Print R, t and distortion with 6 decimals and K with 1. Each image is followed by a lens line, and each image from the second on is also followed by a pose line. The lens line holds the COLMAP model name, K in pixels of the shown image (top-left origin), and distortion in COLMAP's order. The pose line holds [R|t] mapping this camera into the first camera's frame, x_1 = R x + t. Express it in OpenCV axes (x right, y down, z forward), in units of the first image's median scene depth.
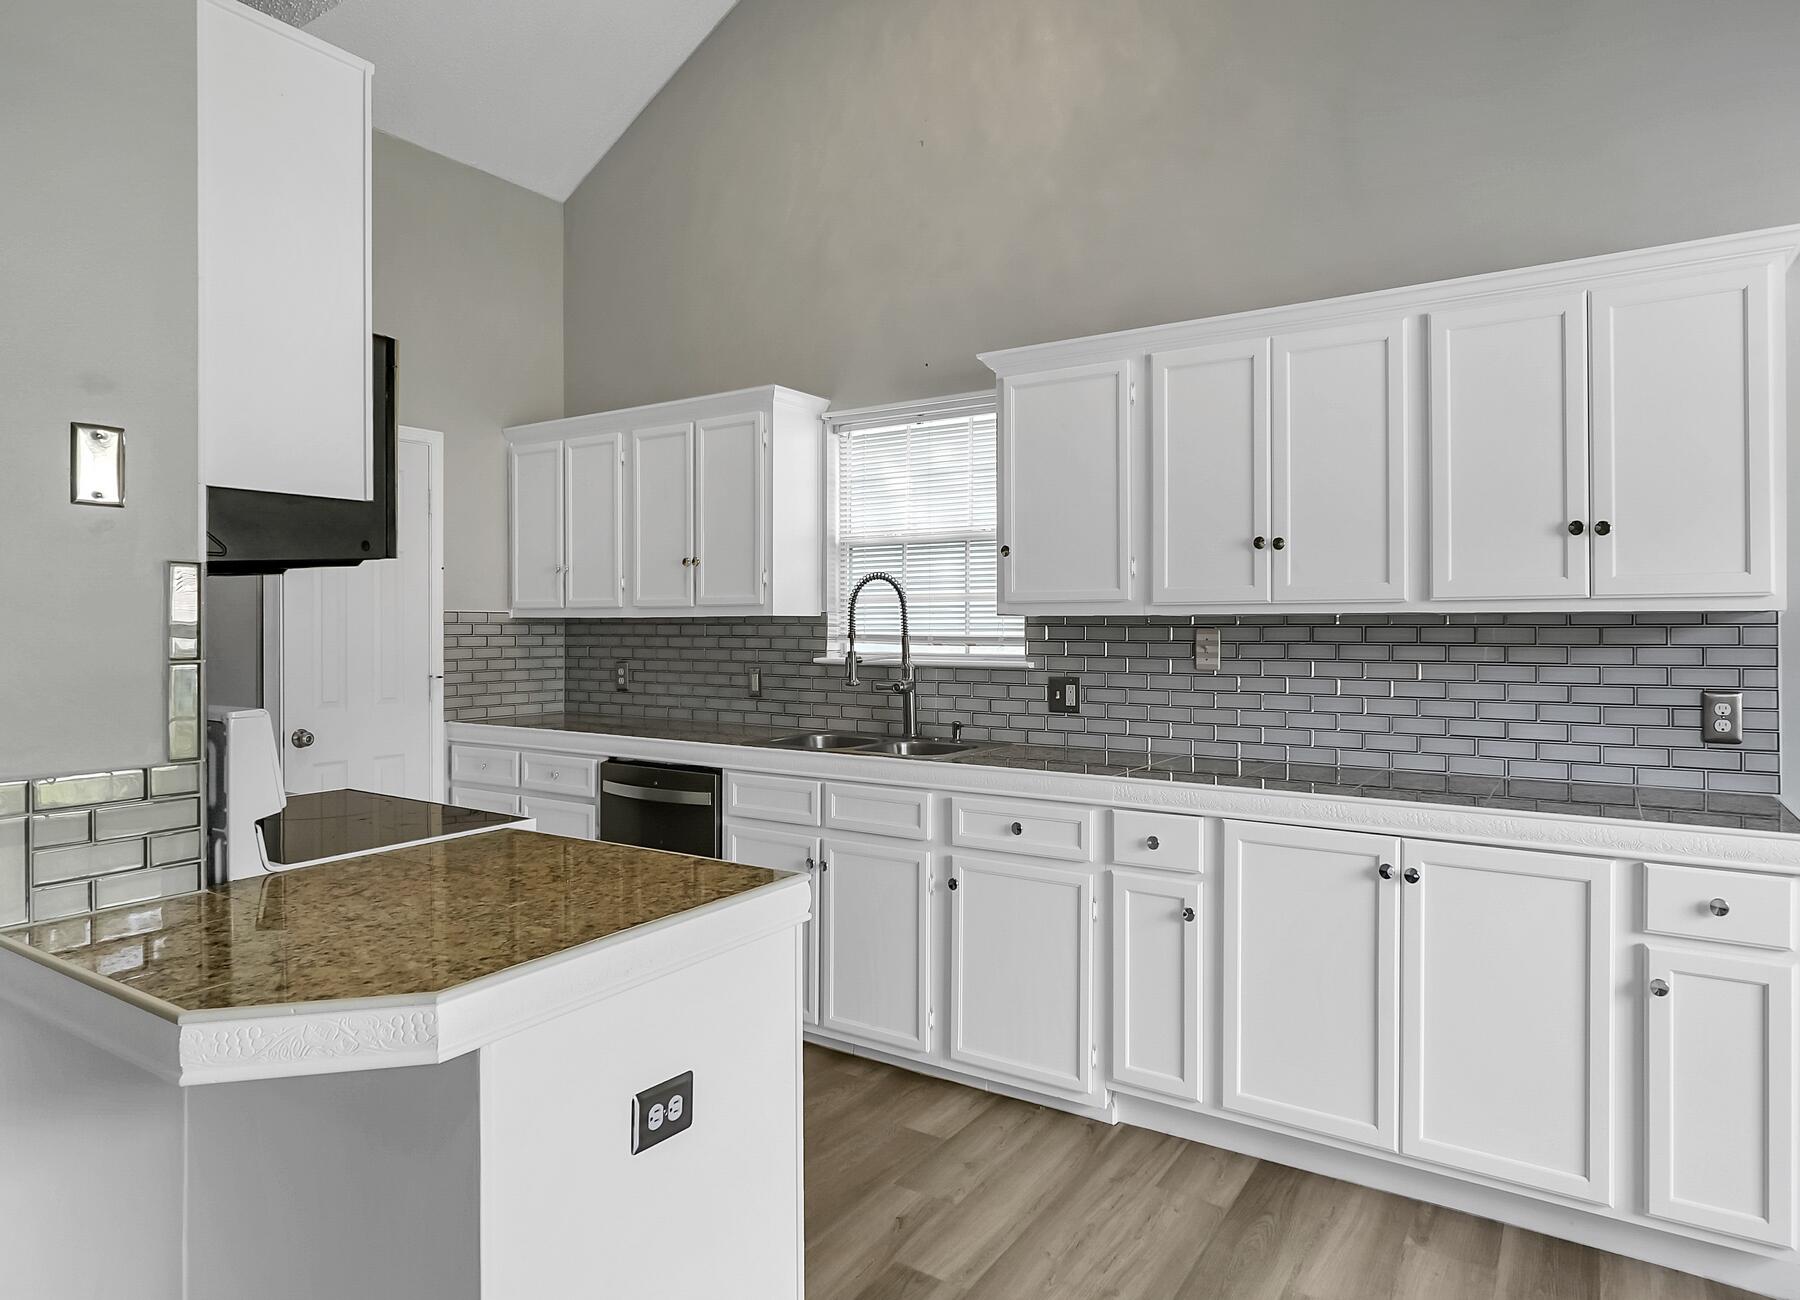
lens RADIAL K [[1065.6, 0, 899.1], [0, 1065.6, 624.3], [0, 0, 1]] dist [-0.002258, 0.000254]
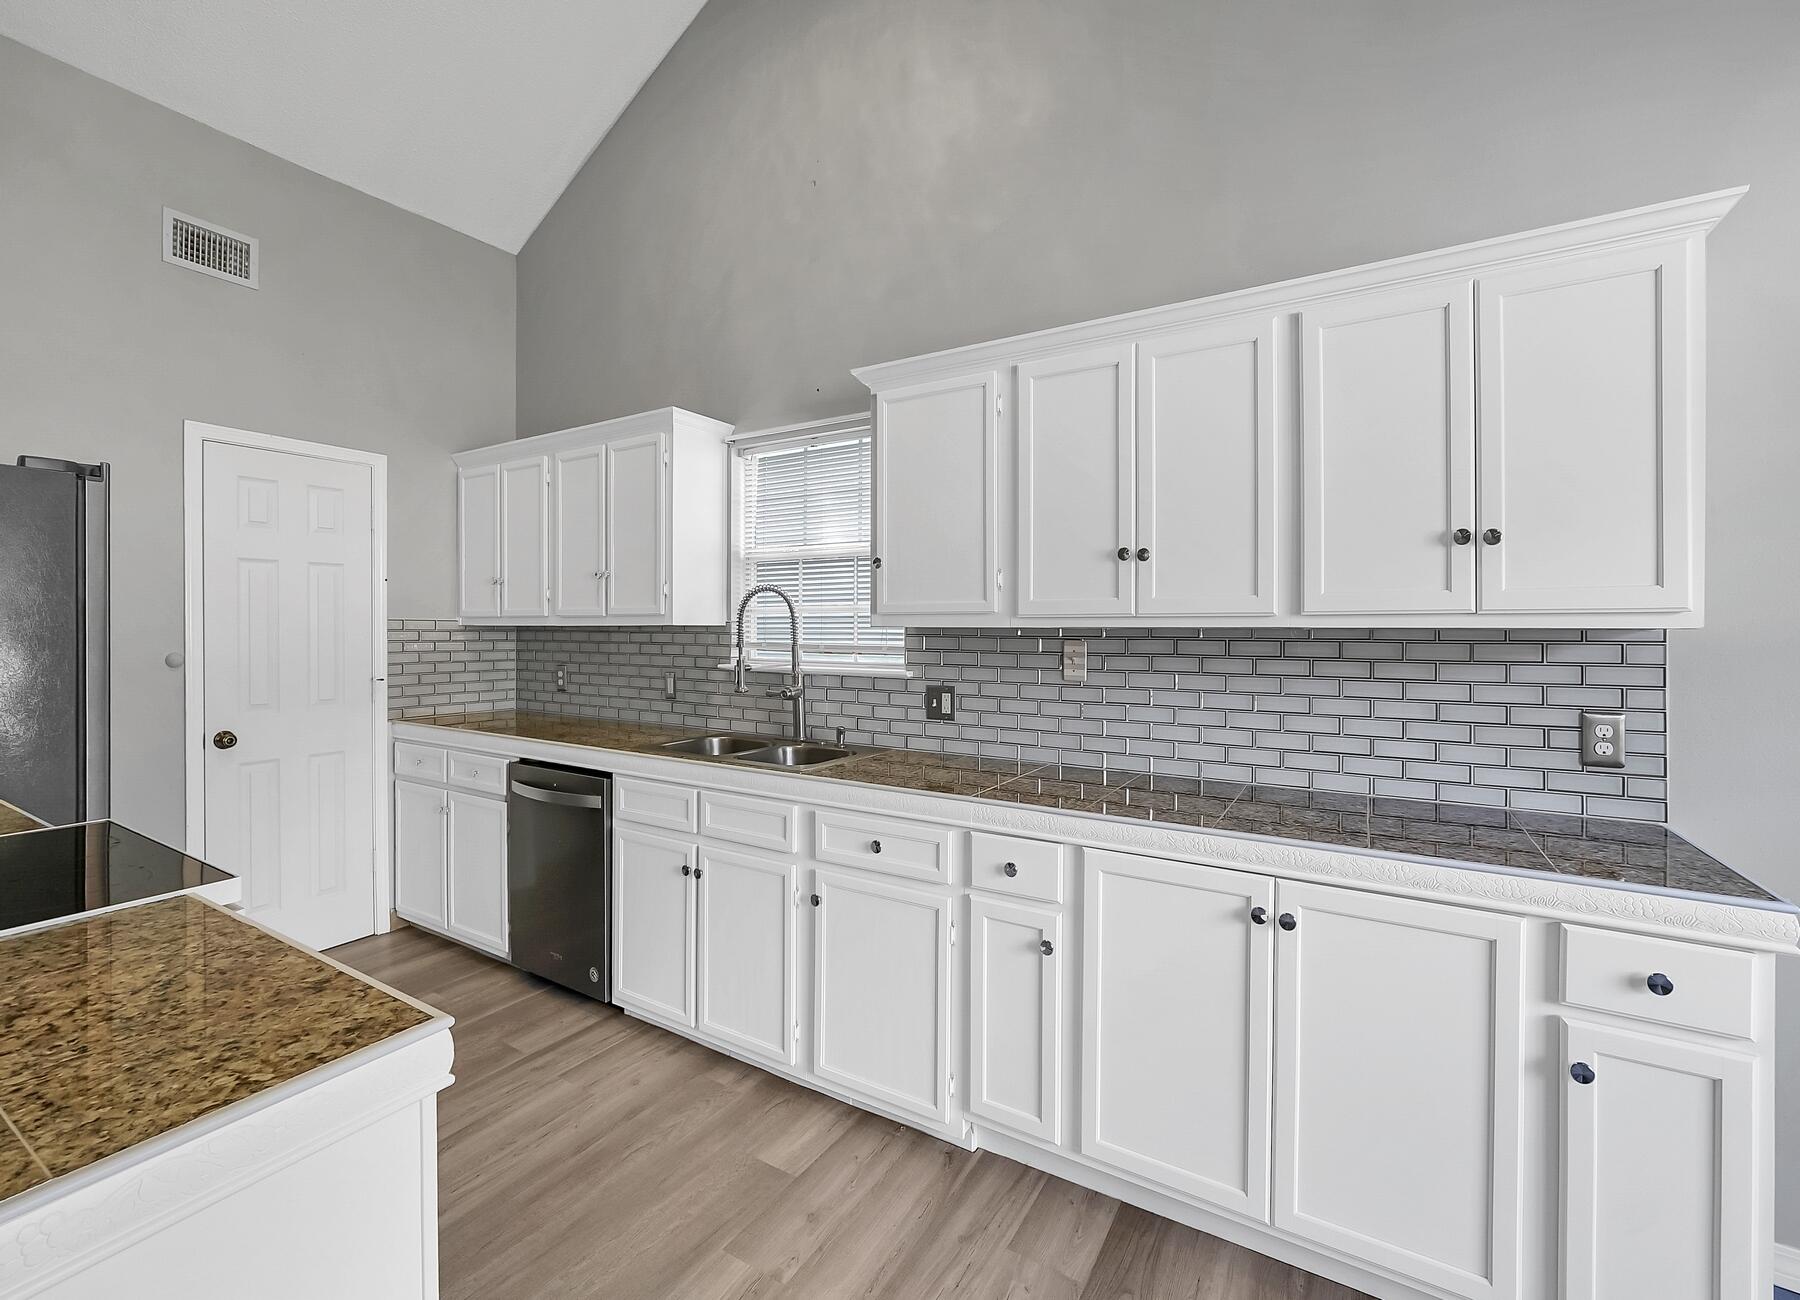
lens RADIAL K [[765.7, 0, 901.8], [0, 765.7, 627.8], [0, 0, 1]] dist [-0.016994, 0.006740]
pose [[0.999399, 0.003952, 0.034444, 0.089510], [-0.003957, 0.999992, 0.000073, -0.006839], [-0.034444, -0.000209, 0.999407, 0.248087]]
